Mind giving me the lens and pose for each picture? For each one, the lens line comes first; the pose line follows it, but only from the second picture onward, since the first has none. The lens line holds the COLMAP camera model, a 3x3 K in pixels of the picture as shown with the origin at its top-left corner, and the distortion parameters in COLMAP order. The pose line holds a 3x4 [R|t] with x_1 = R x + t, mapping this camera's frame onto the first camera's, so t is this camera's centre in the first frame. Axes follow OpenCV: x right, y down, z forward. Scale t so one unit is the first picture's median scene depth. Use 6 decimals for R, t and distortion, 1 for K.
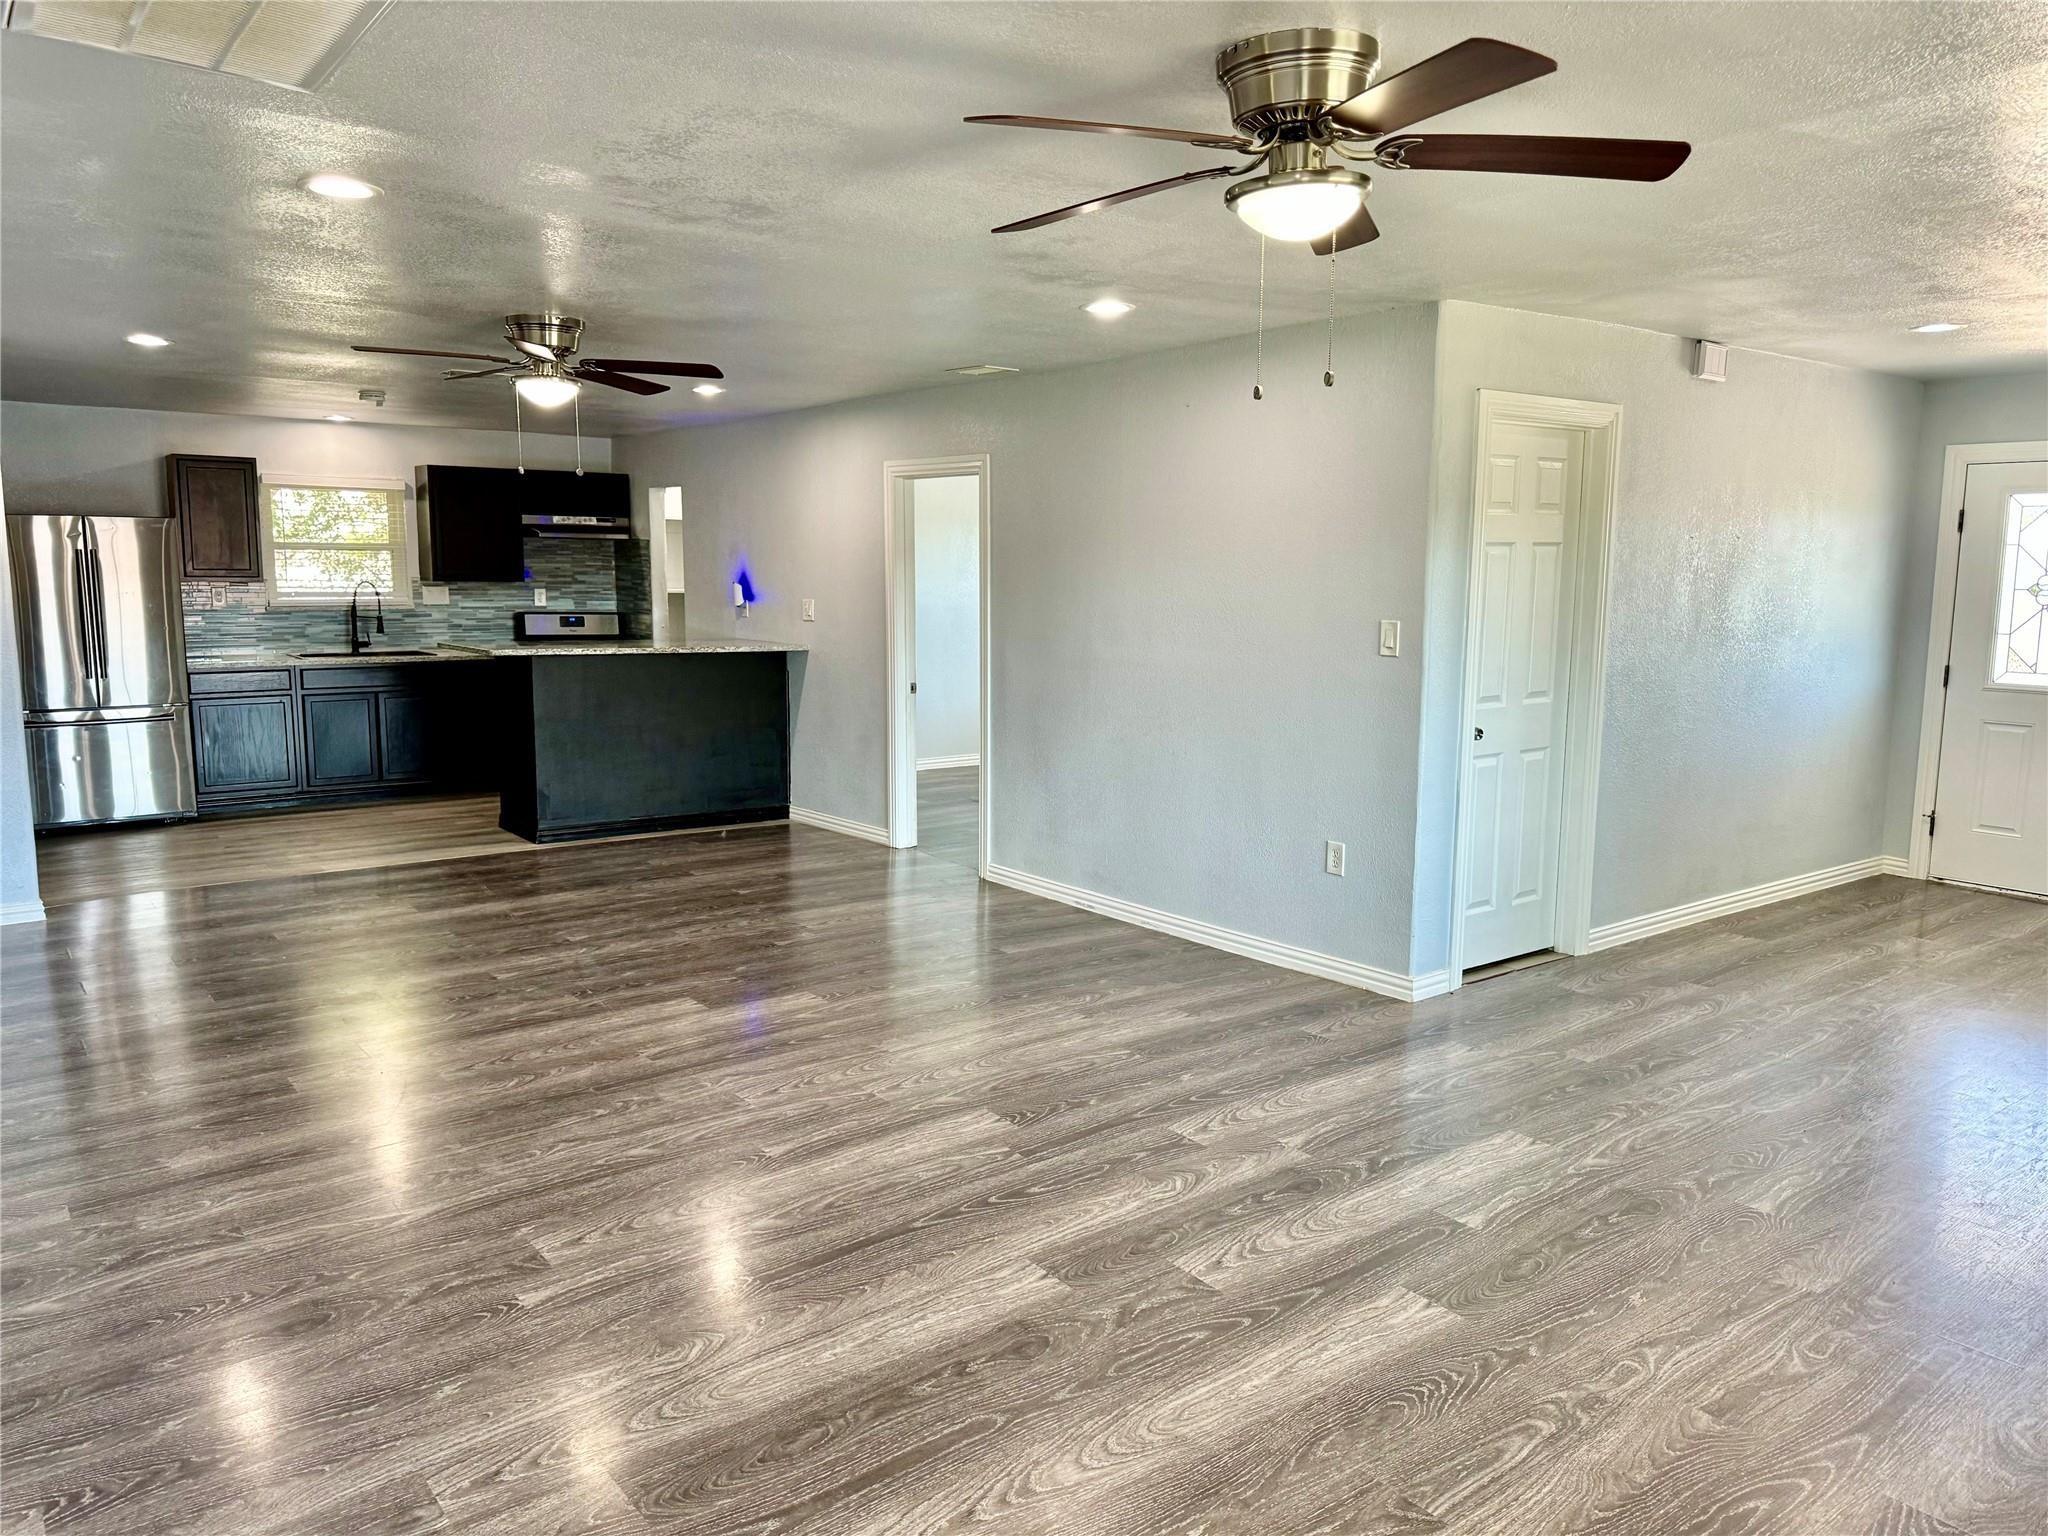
lens RADIAL K [[1448.7, 0, 1024.7], [0, 1448.7, 769.7], [0, 0, 1]] dist [-0.008782, -0.008494]
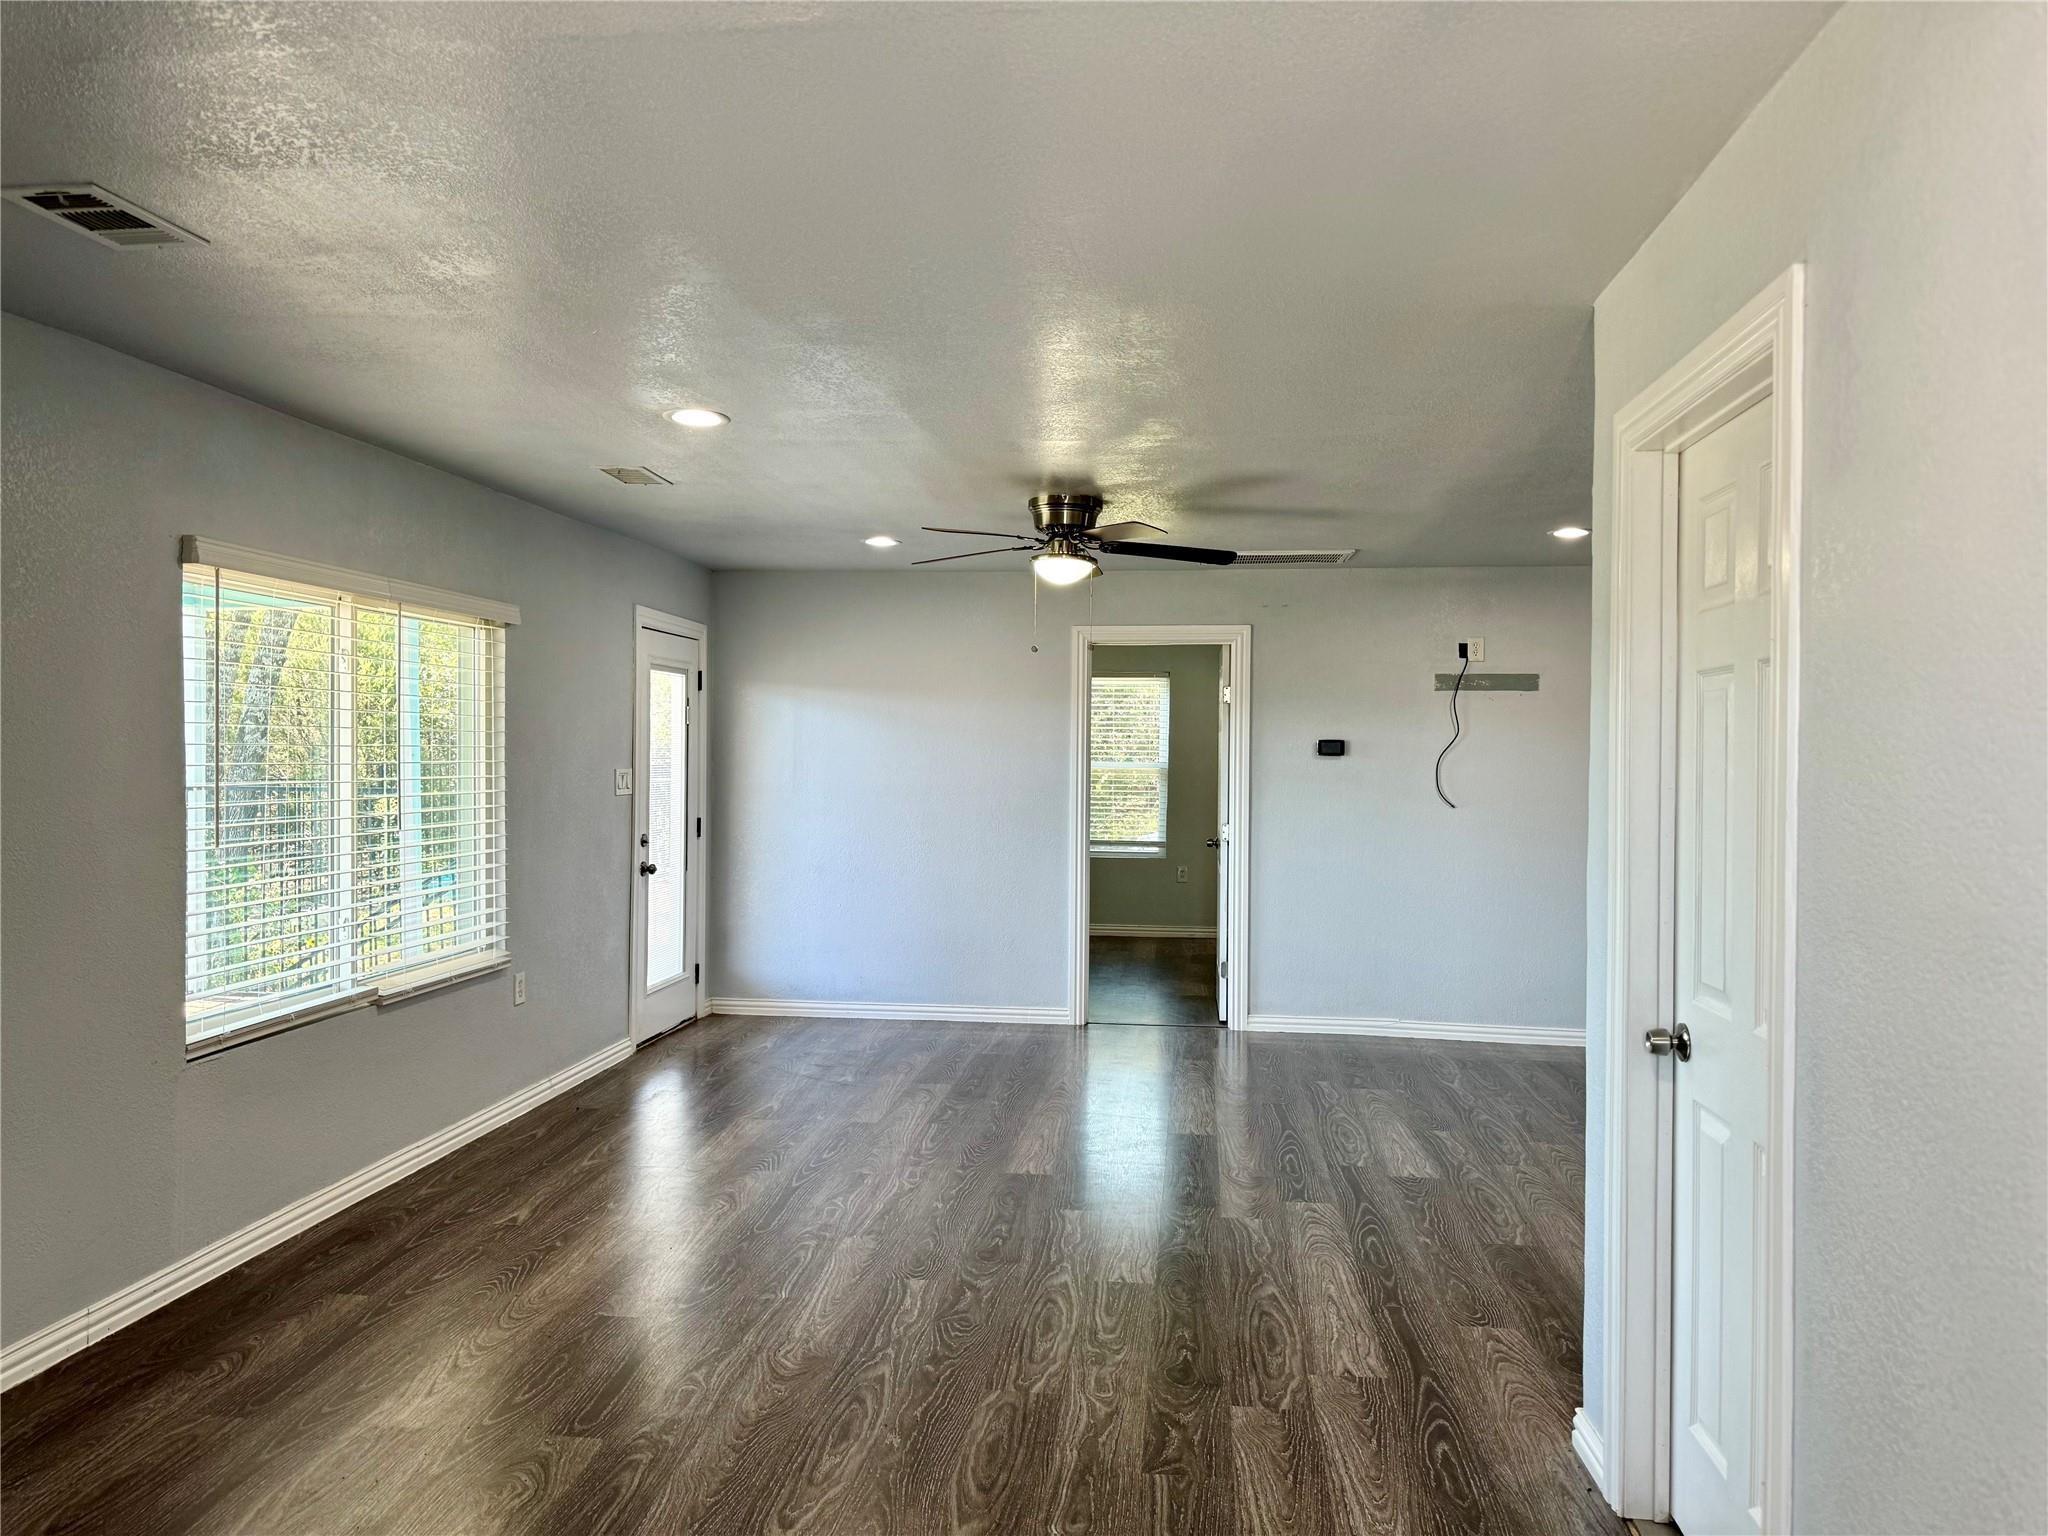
lens RADIAL K [[1448.7, 0, 1024.2], [0, 1448.7, 763.0], [0, 0, 1]] dist [-0.008782, -0.008494]
pose [[-0.695734, -0.006260, -0.718272, 1.162424], [-0.122997, 0.986231, 0.110542, -0.217250], [0.707690, 0.165253, -0.686925, 1.619722]]
